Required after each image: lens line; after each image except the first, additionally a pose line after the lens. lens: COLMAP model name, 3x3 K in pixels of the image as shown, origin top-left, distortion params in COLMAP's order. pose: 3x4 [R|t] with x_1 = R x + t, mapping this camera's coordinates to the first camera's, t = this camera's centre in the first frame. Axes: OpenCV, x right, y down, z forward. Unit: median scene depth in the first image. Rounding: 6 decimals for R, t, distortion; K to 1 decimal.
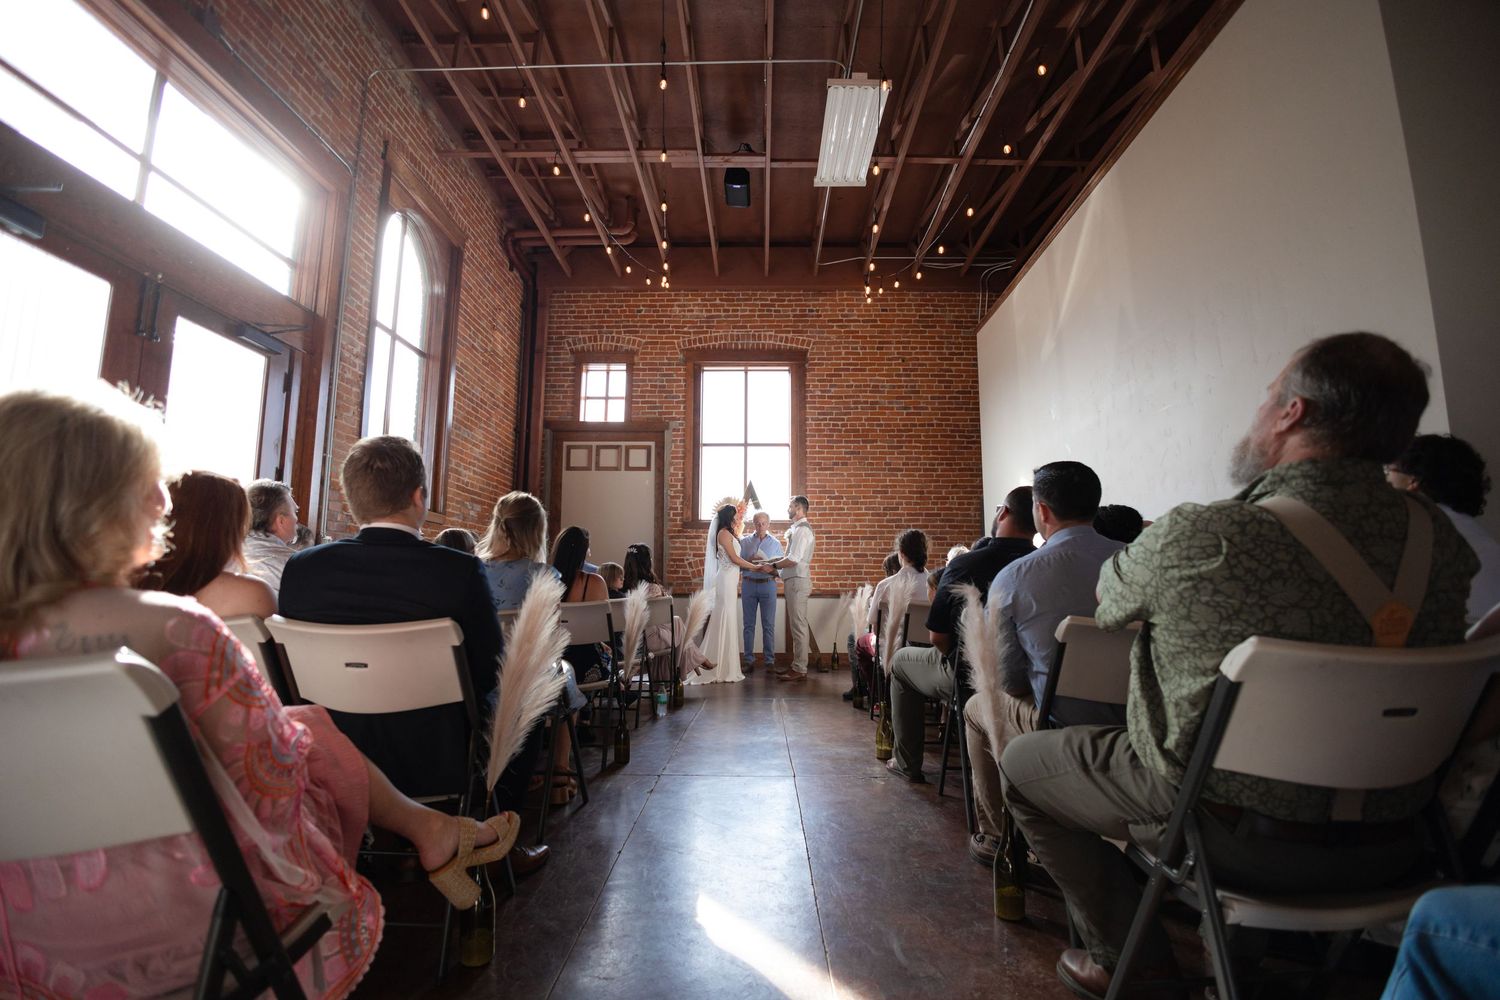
lens RADIAL K [[697.4, 0, 745.1], [0, 697.4, 486.9], [0, 0, 1]] dist [-0.020475, 0.000222]
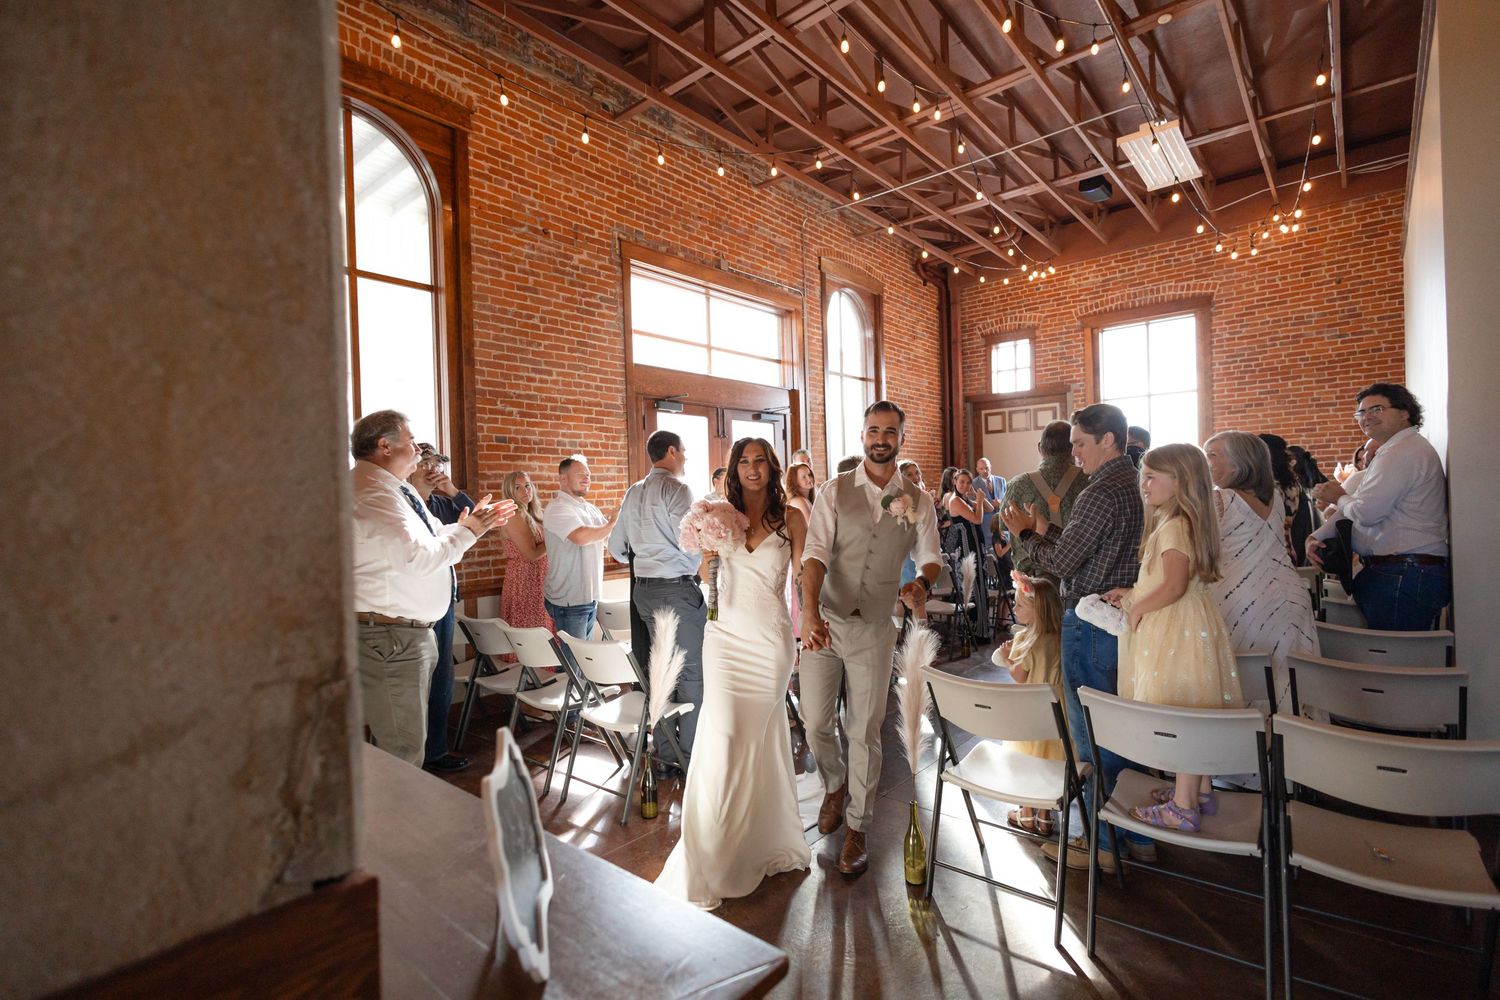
lens RADIAL K [[697.4, 0, 749.3], [0, 697.4, 505.6], [0, 0, 1]] dist [-0.020475, 0.000222]
pose [[0.769888, -0.017762, -0.637932, 0.205259], [0.122838, 0.985045, 0.120819, -0.098596], [0.626246, -0.171379, 0.760556, -0.226141]]
